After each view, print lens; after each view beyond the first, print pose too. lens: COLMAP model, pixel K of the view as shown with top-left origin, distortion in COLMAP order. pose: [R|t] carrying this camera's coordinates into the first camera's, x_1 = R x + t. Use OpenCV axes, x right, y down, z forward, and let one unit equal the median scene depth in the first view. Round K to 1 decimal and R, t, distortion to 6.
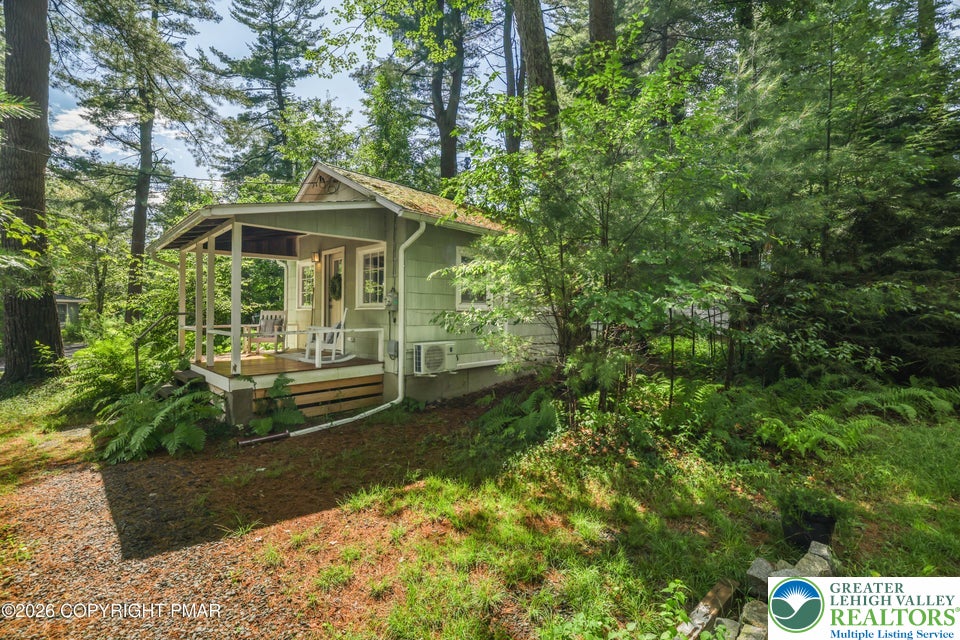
lens RADIAL K [[409.2, 0, 483.9], [0, 409.2, 312.5], [0, 0, 1]] dist [-0.040107, 0.003060]
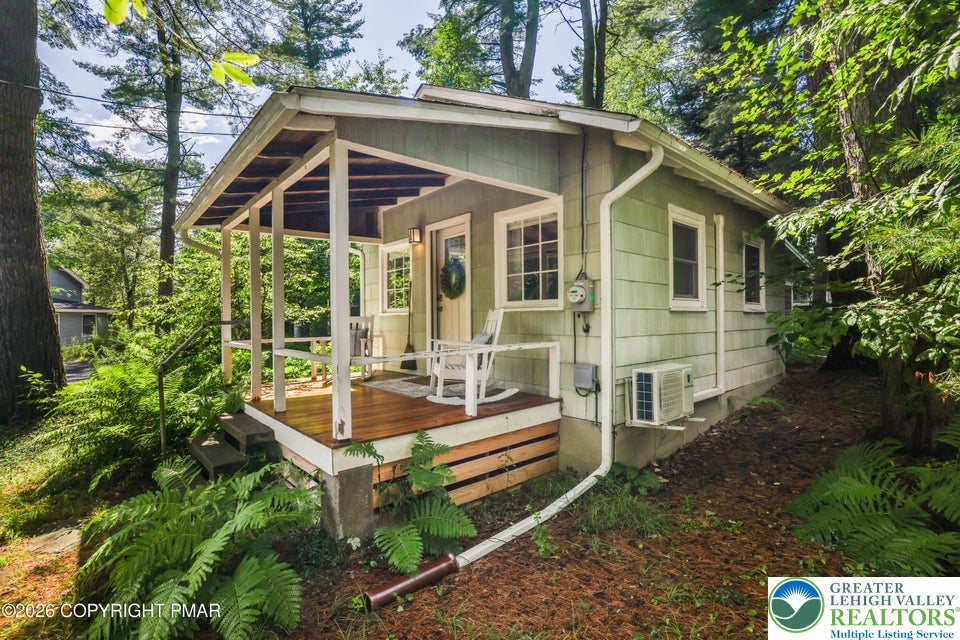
lens RADIAL K [[432.8, 0, 480.2], [0, 432.8, 321.8], [0, 0, 1]] dist [-0.033617, -0.001107]
pose [[0.996162, -0.014408, -0.086338, -0.292653], [0.015304, 0.999836, 0.009730, 0.001415], [0.086184, -0.011014, 0.996218, 0.352092]]
